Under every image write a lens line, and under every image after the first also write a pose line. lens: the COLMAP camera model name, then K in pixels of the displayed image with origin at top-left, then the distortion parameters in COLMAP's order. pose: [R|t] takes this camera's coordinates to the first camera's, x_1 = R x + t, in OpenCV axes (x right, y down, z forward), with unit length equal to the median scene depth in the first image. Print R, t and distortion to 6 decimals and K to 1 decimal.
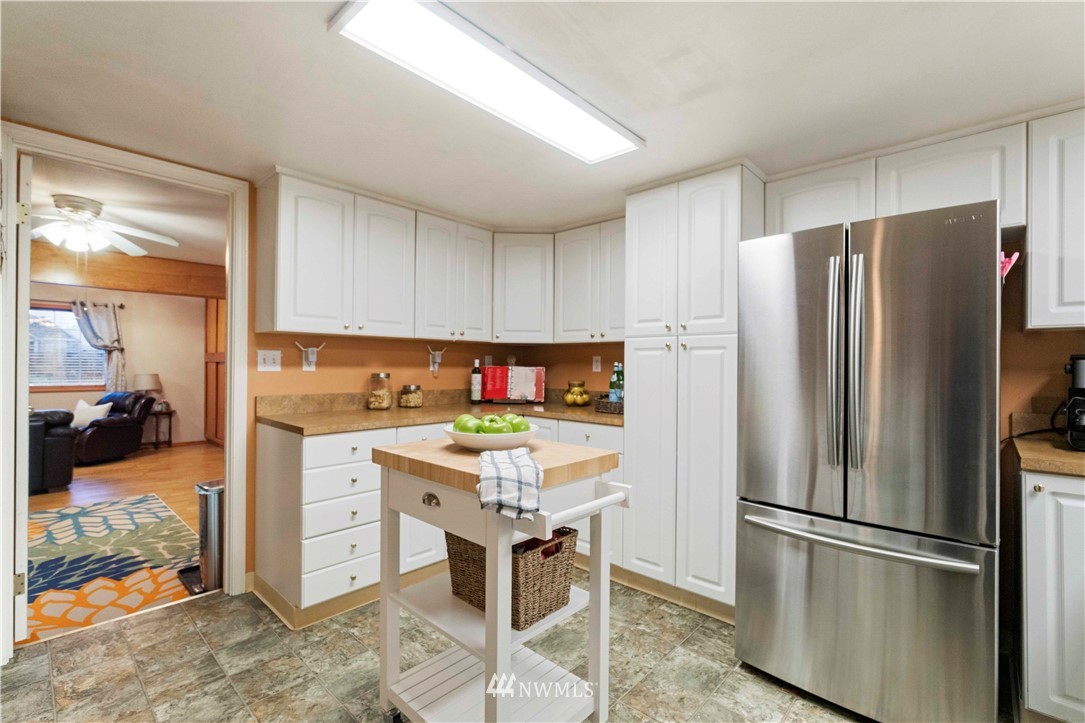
lens RADIAL K [[473.4, 0, 542.8], [0, 473.4, 365.7], [0, 0, 1]] dist [-0.003344, 0.000426]
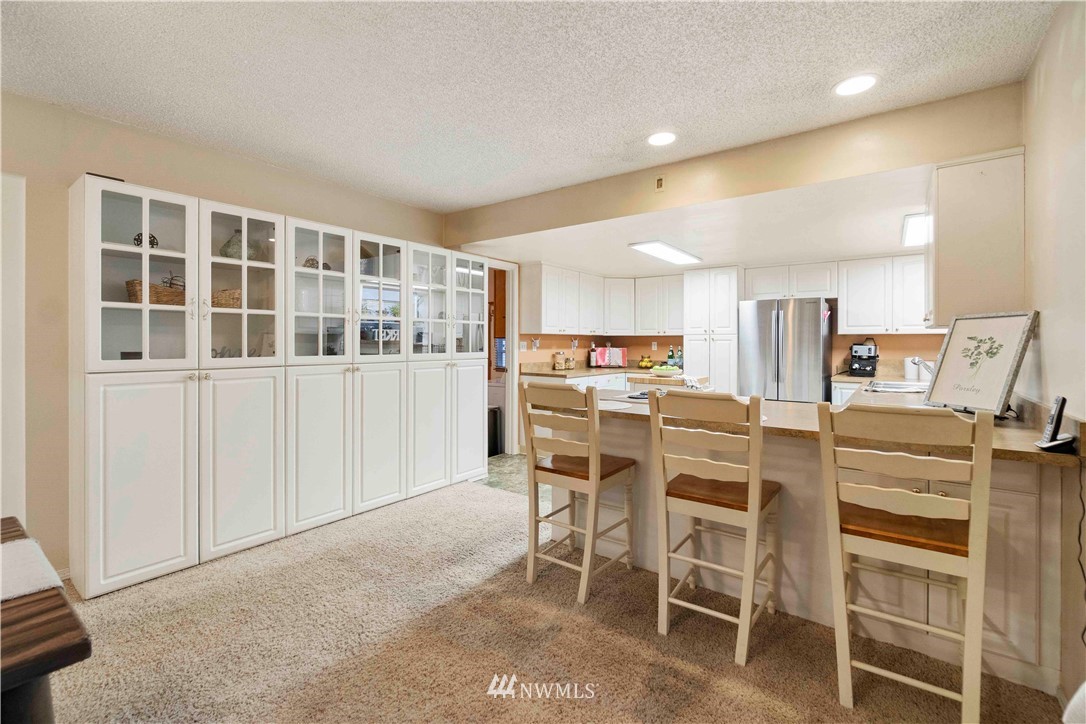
lens RADIAL K [[473.8, 0, 540.1], [0, 473.8, 340.1], [0, 0, 1]] dist [-0.003344, 0.000426]
pose [[0.994517, -0.004508, 0.104477, -0.608587], [0.005290, 0.999960, -0.007205, -0.019139], [-0.104440, 0.007718, 0.994501, -0.949660]]
